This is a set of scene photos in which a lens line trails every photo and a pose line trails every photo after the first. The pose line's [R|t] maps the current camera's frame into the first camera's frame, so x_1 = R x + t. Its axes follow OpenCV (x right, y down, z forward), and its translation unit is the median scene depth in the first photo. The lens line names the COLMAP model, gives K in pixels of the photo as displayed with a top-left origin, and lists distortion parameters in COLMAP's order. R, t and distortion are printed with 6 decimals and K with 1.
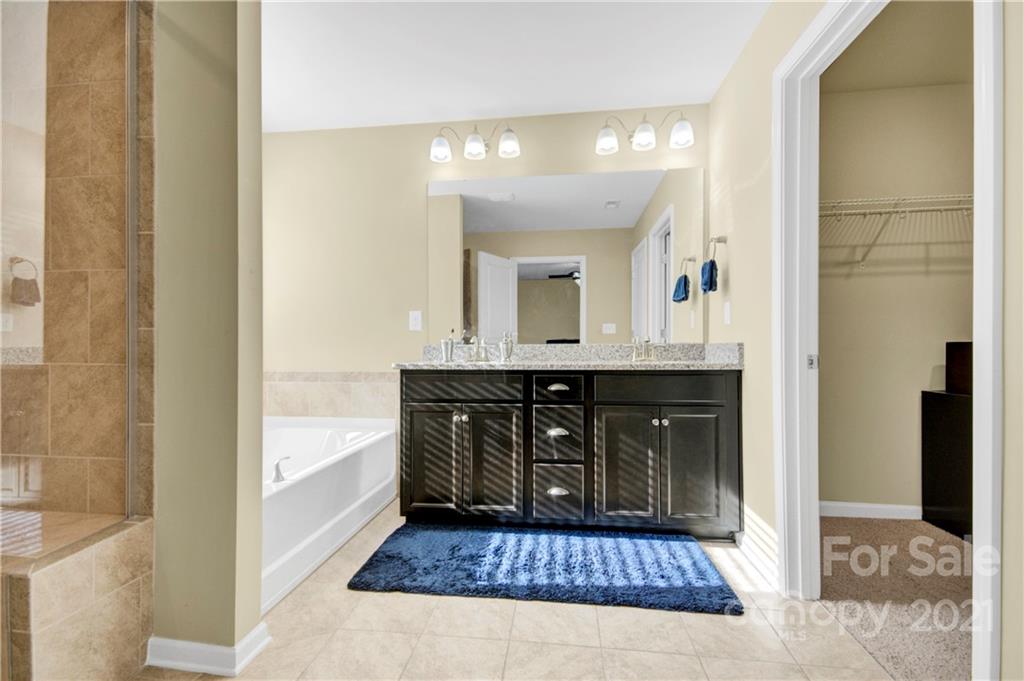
lens RADIAL K [[478.0, 0, 512.0], [0, 478.0, 340.5], [0, 0, 1]] dist [0.033951, -0.016802]
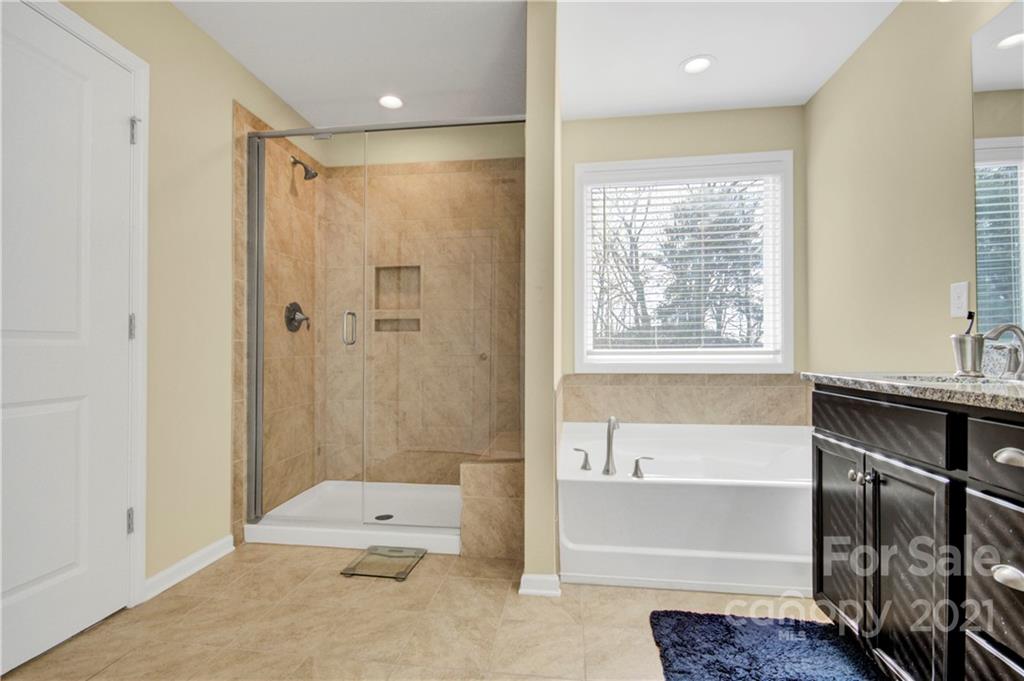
lens RADIAL K [[478.0, 0, 512.0], [0, 478.0, 340.5], [0, 0, 1]] dist [0.033951, -0.016802]
pose [[0.000403, -0.015472, -0.999880, 0.569953], [0.011890, 0.999810, -0.015466, 0.010591], [0.999929, -0.011883, 0.000587, 0.743478]]
